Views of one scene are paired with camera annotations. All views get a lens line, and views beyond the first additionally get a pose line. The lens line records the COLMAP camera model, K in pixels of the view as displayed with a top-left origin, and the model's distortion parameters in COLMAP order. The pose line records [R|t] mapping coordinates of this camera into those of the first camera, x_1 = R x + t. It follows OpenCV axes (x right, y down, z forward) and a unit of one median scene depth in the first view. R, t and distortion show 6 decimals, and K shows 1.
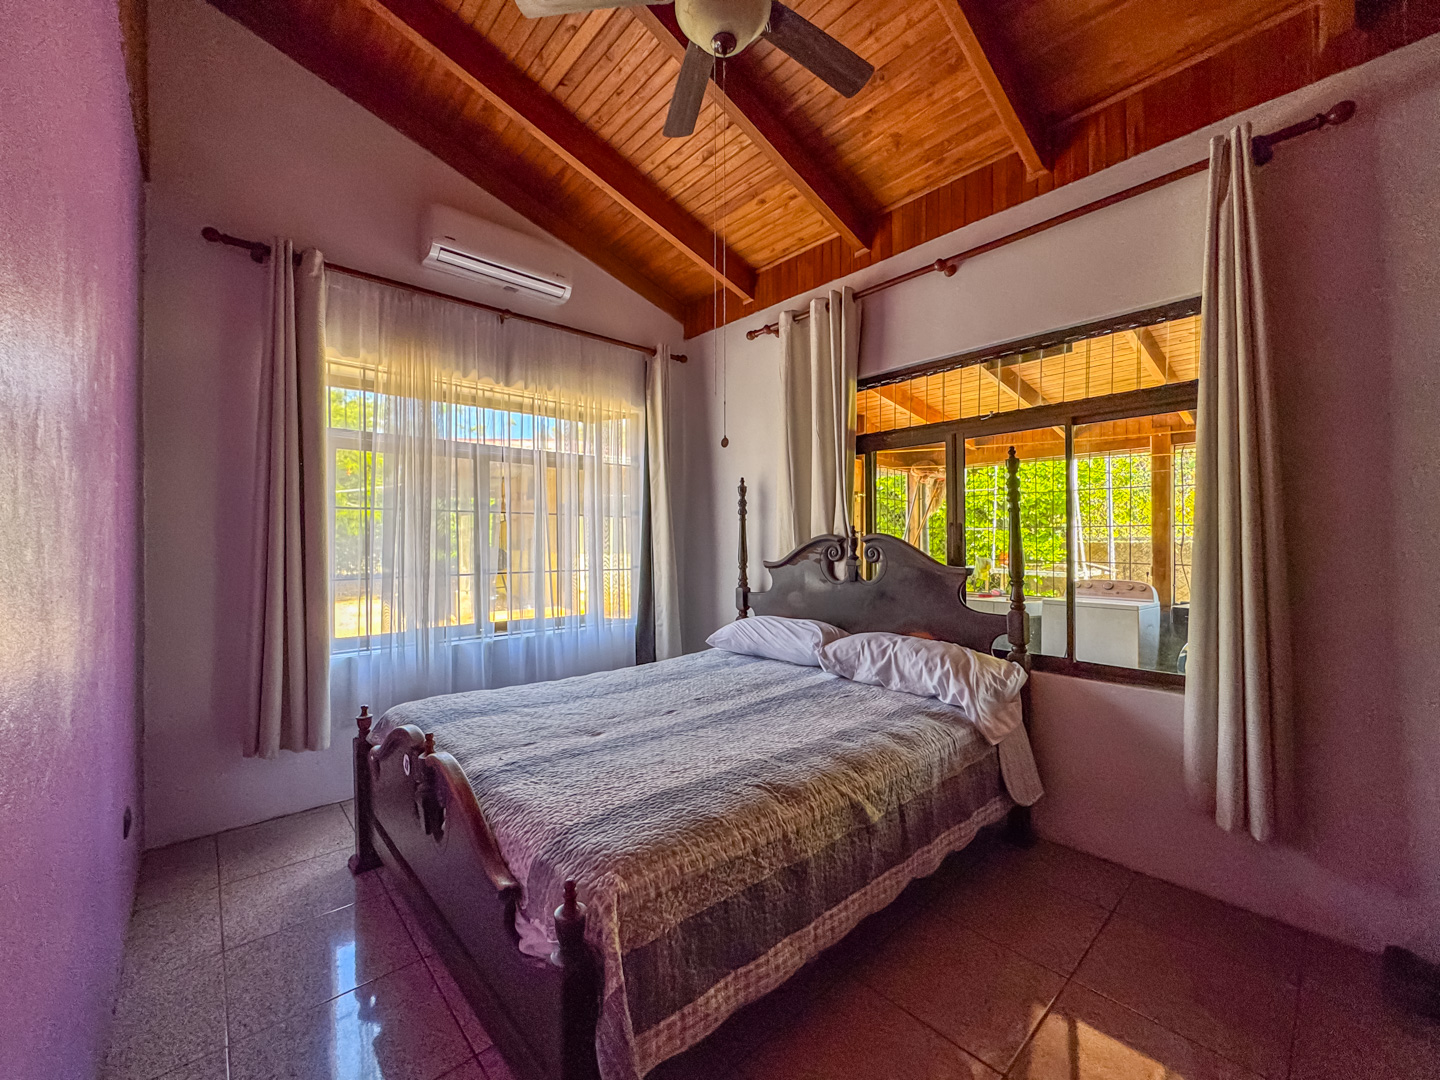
lens RADIAL K [[578.9, 0, 720.0], [0, 578.9, 540.0], [0, 0, 1]] dist [-0.000786, -0.000053]
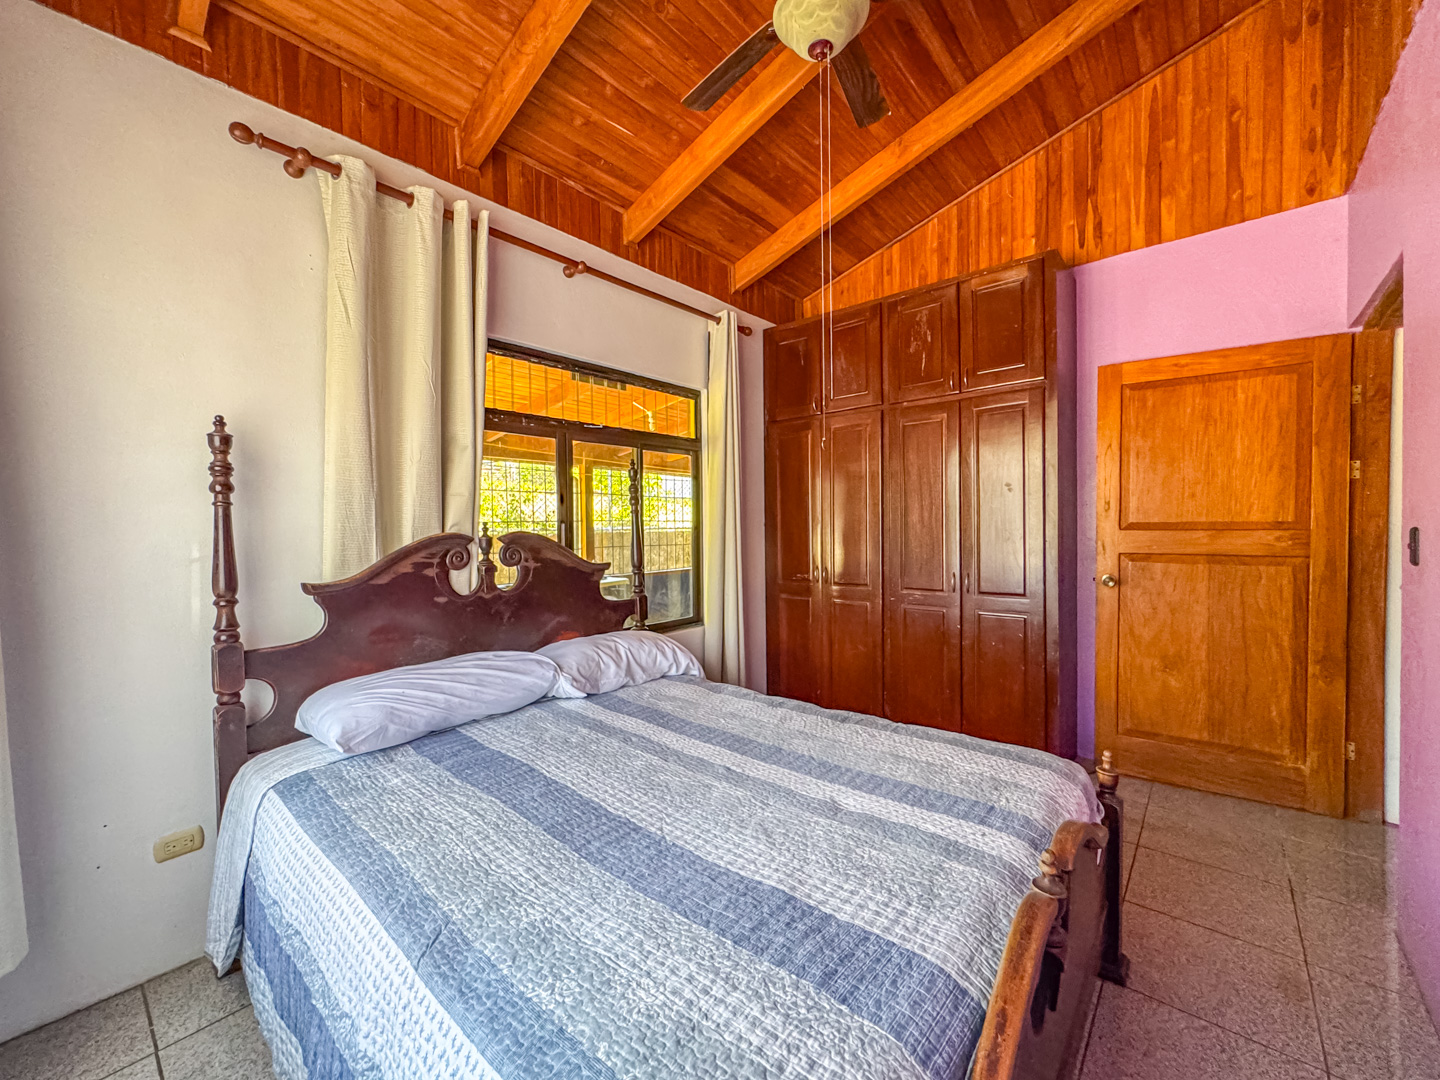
lens RADIAL K [[578.9, 0, 720.0], [0, 578.9, 540.0], [0, 0, 1]] dist [-0.000786, -0.000053]
pose [[-0.118846, -0.017303, 0.992762, -0.651437], [0.014053, 0.999719, 0.019106, -0.011622], [-0.992813, 0.016222, -0.118570, 0.868965]]
